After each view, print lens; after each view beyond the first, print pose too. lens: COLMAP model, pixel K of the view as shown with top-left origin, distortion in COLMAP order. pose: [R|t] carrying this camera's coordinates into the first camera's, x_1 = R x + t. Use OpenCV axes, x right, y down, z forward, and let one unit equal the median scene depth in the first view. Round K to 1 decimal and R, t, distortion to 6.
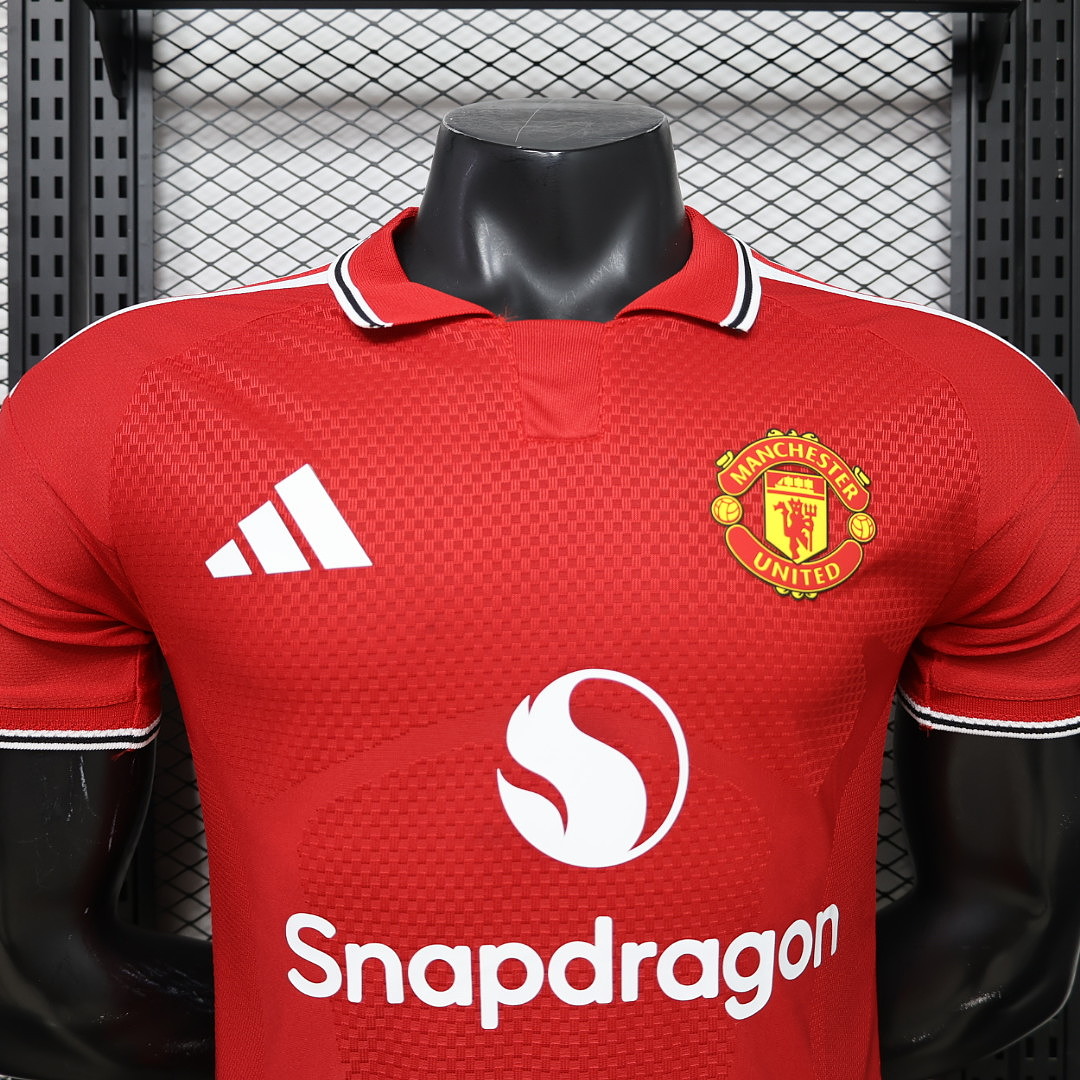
lens RADIAL K [[1122.1, 0, 540.0], [0, 1122.1, 540.0], [0, 0, 1]] dist [0.028086, 0.008839]
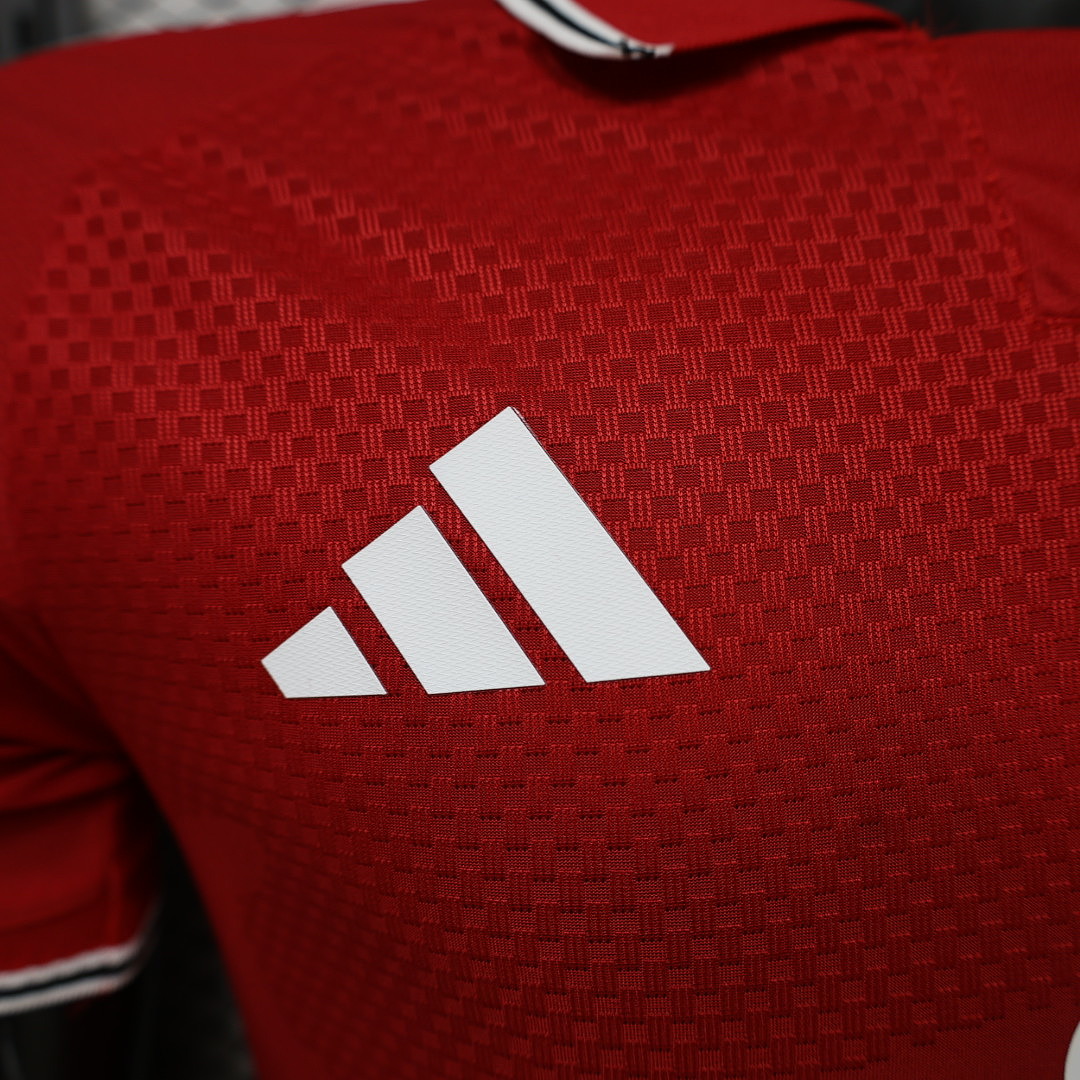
lens RADIAL K [[1122.1, 0, 540.0], [0, 1122.1, 540.0], [0, 0, 1]] dist [0.028086, 0.008839]
pose [[0.998687, -0.039988, 0.032006, -0.209583], [0.036677, 0.994503, 0.098075, -0.058483], [-0.035752, -0.096772, 0.994664, 0.602466]]
